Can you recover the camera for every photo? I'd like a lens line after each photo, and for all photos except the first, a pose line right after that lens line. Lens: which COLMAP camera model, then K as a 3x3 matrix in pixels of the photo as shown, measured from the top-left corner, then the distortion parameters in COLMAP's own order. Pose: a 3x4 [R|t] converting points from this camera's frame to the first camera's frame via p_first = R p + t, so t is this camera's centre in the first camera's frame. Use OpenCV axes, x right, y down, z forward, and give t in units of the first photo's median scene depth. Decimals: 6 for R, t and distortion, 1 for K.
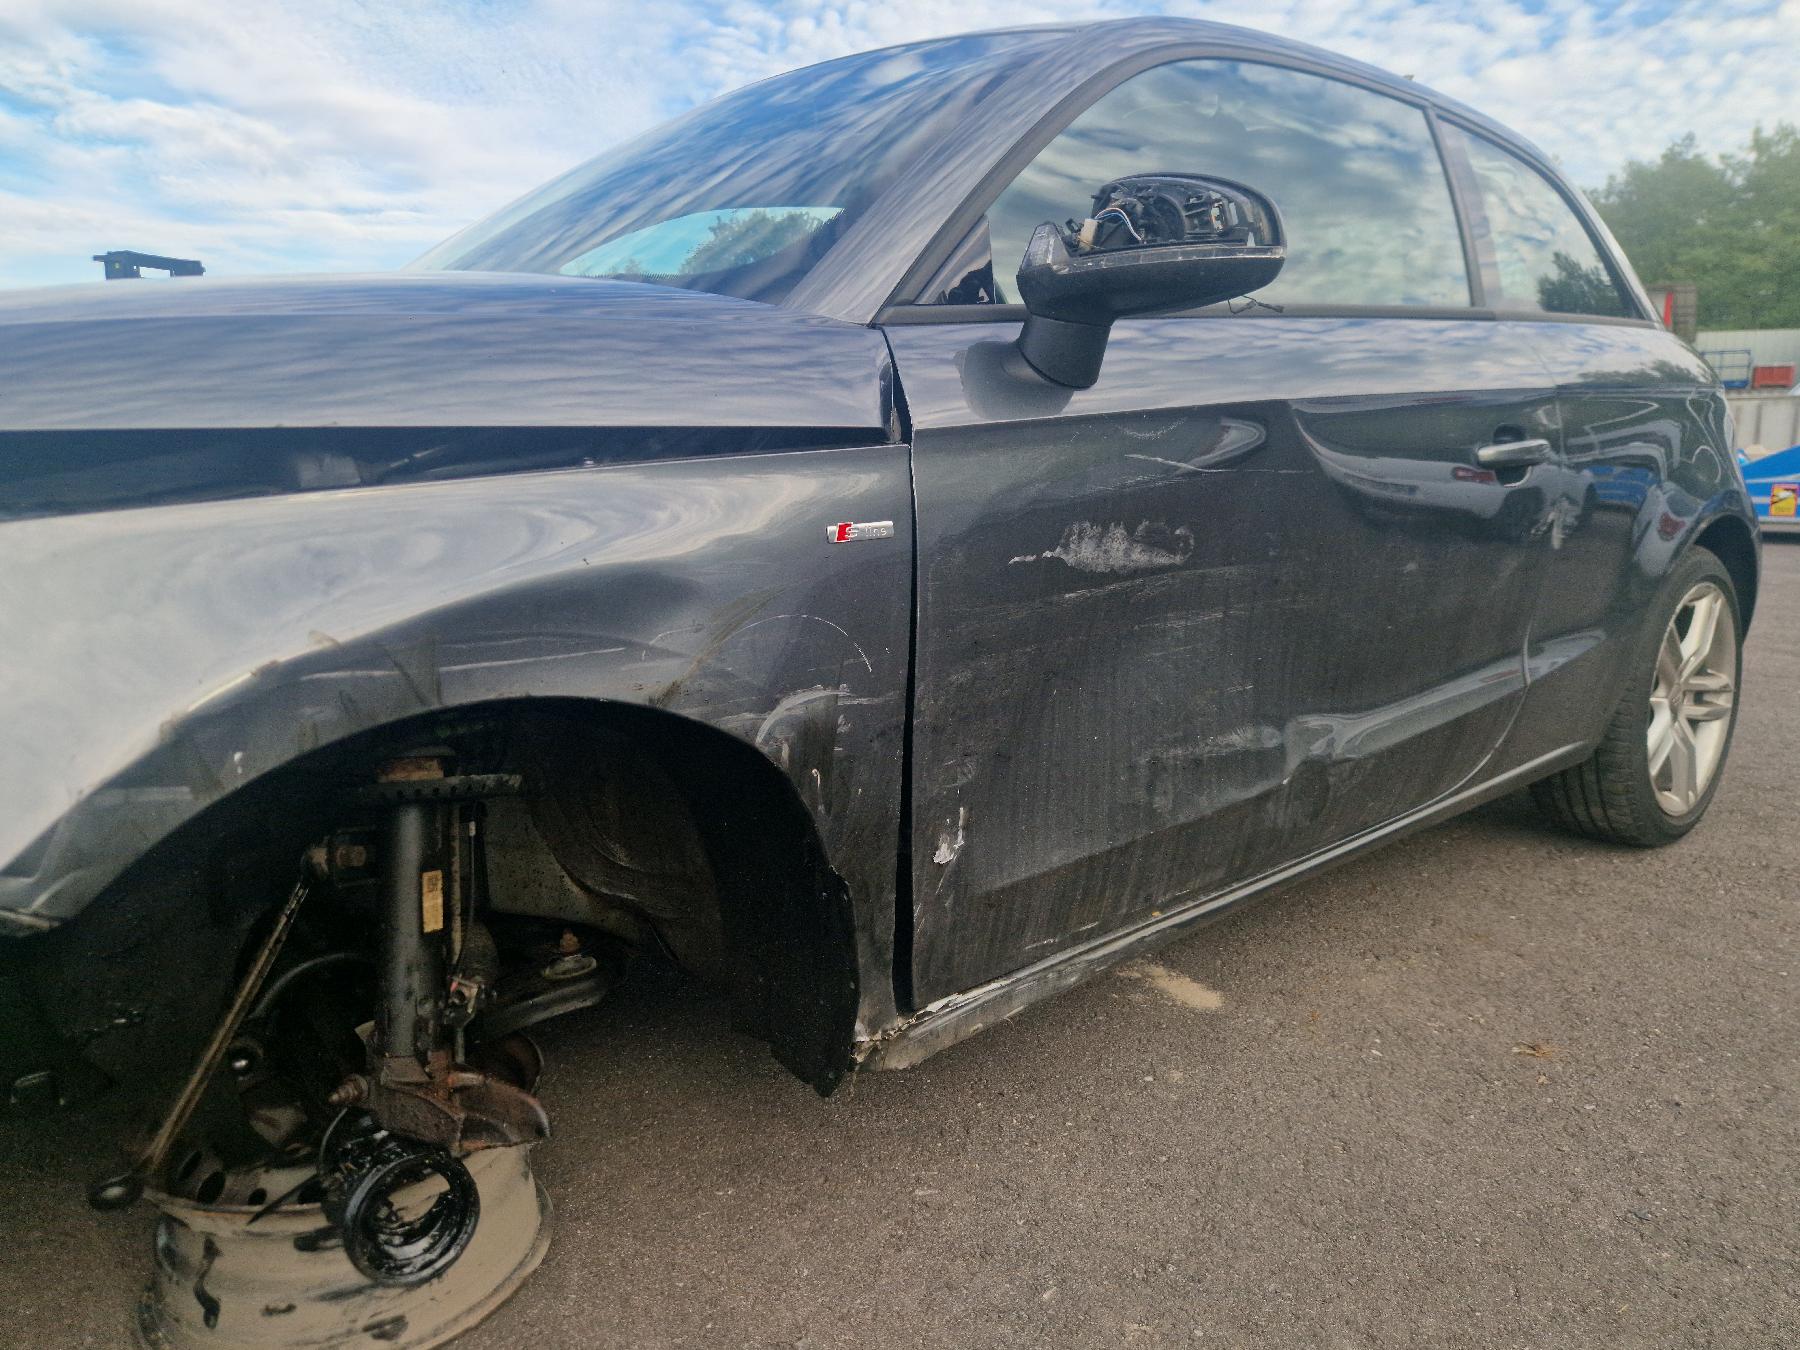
lens RADIAL K [[1239.6, 0, 900.0], [0, 1239.6, 675.0], [0, 0, 1]] dist [0.065974, -0.052672]
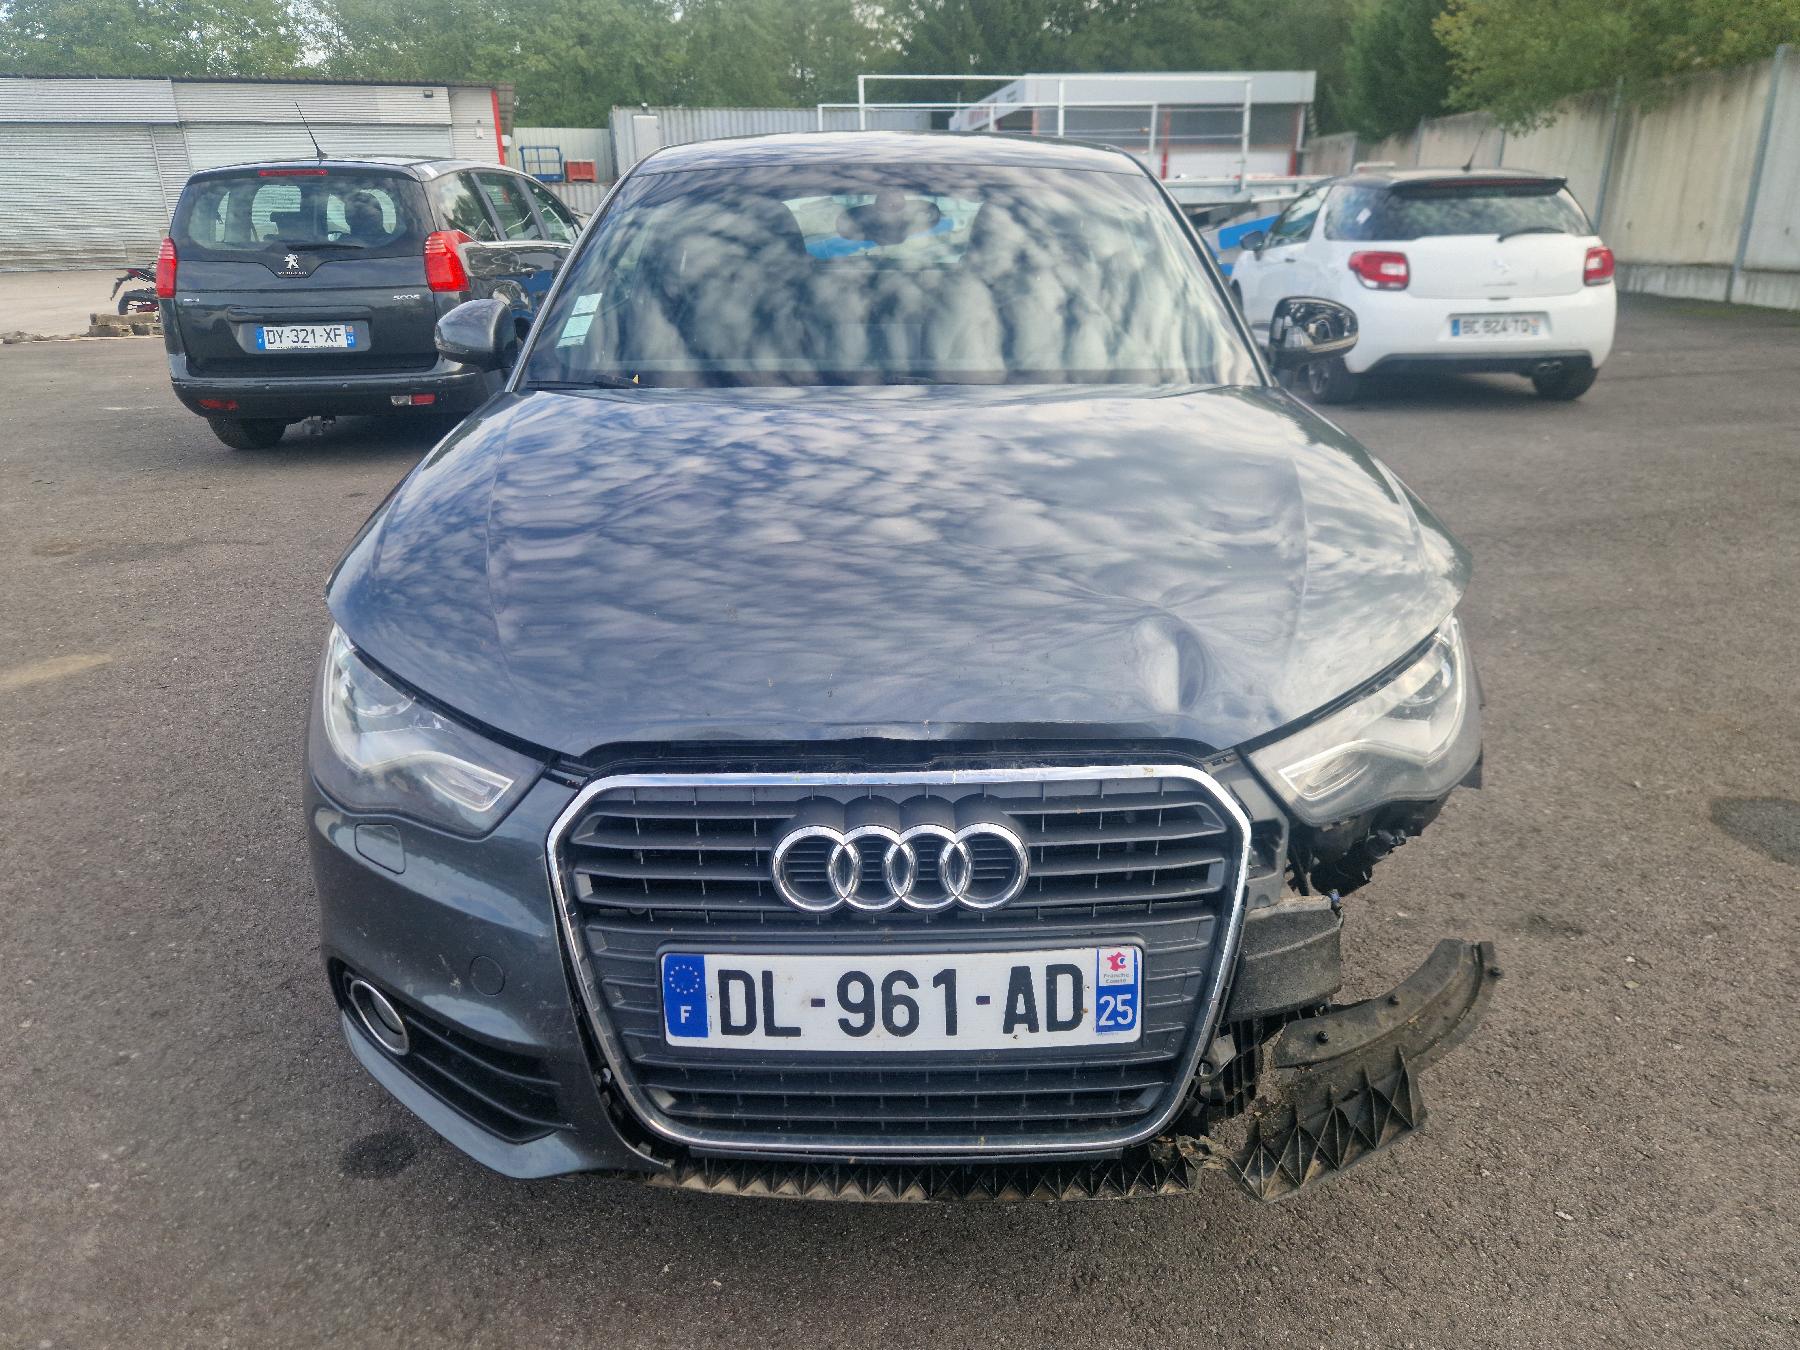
lens RADIAL K [[1240.8, 0, 876.5], [0, 1240.8, 653.1], [0, 0, 1]] dist [0.058028, -0.047259]
pose [[0.644684, -0.259511, 0.719052, -1.735405], [0.149927, 0.965270, 0.213952, -0.286486], [-0.749603, -0.030126, 0.661202, 0.337769]]
